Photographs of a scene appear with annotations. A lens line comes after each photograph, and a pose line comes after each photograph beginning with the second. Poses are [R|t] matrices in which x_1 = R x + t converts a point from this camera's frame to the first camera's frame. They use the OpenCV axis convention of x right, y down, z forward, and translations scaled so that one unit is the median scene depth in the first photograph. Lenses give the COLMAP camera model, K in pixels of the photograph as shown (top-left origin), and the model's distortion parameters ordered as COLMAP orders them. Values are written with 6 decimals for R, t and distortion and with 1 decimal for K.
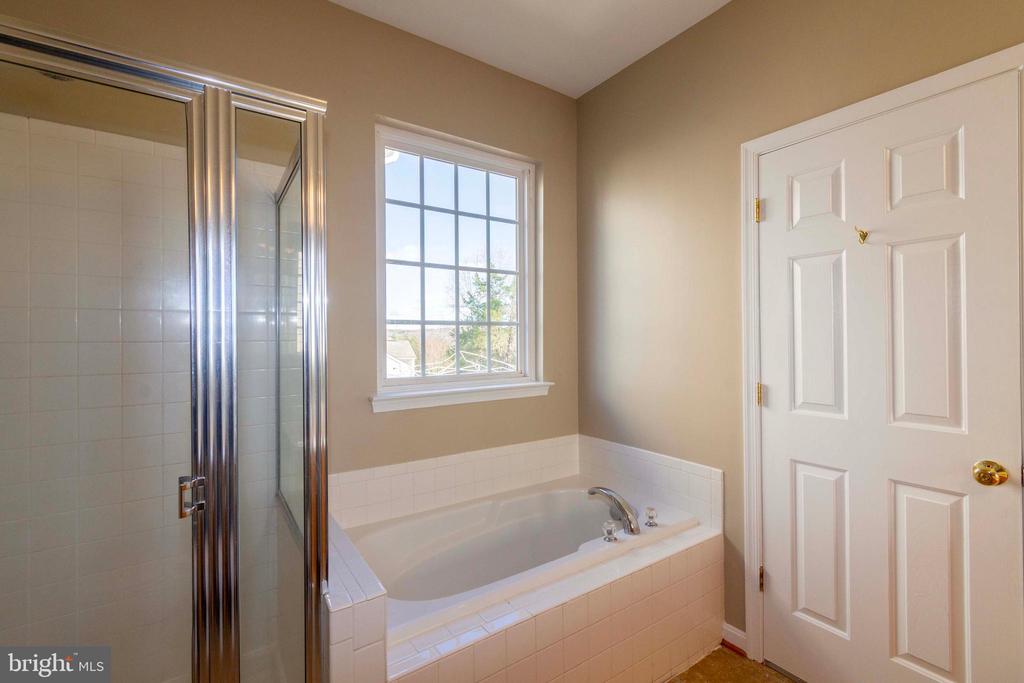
lens RADIAL K [[453.5, 0, 514.9], [0, 453.5, 335.6], [0, 0, 1]] dist [0.011525, -0.006474]
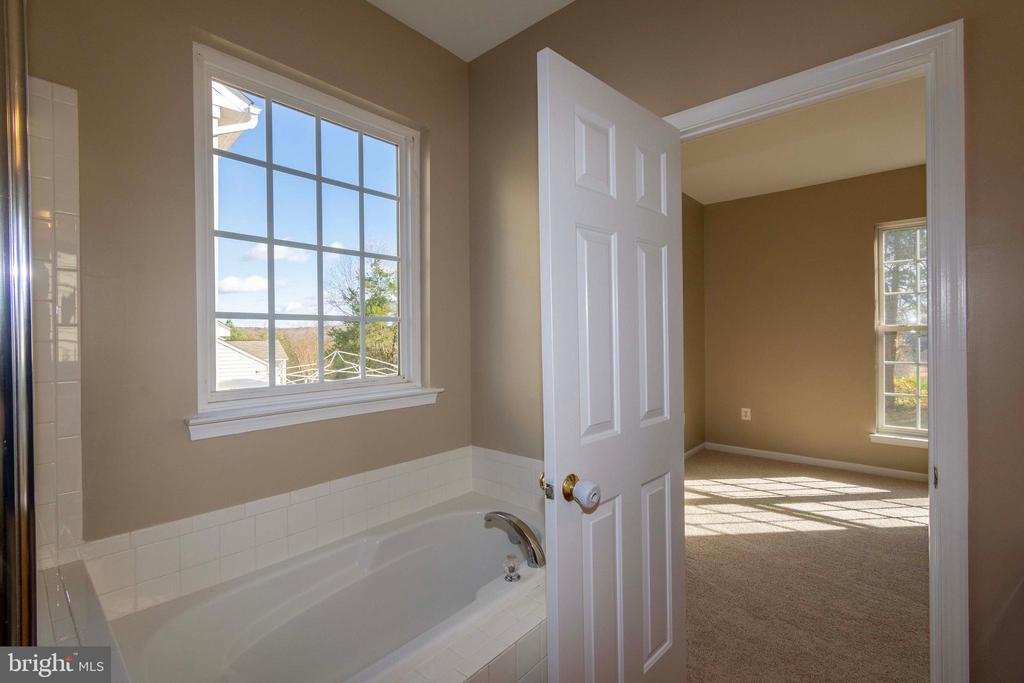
lens RADIAL K [[453.5, 0, 514.9], [0, 453.5, 335.6], [0, 0, 1]] dist [0.011525, -0.006474]
pose [[0.969905, -0.002245, 0.243474, 0.008991], [0.001475, 0.999993, 0.003347, 0.001187], [-0.243480, -0.002887, 0.969902, 0.137844]]
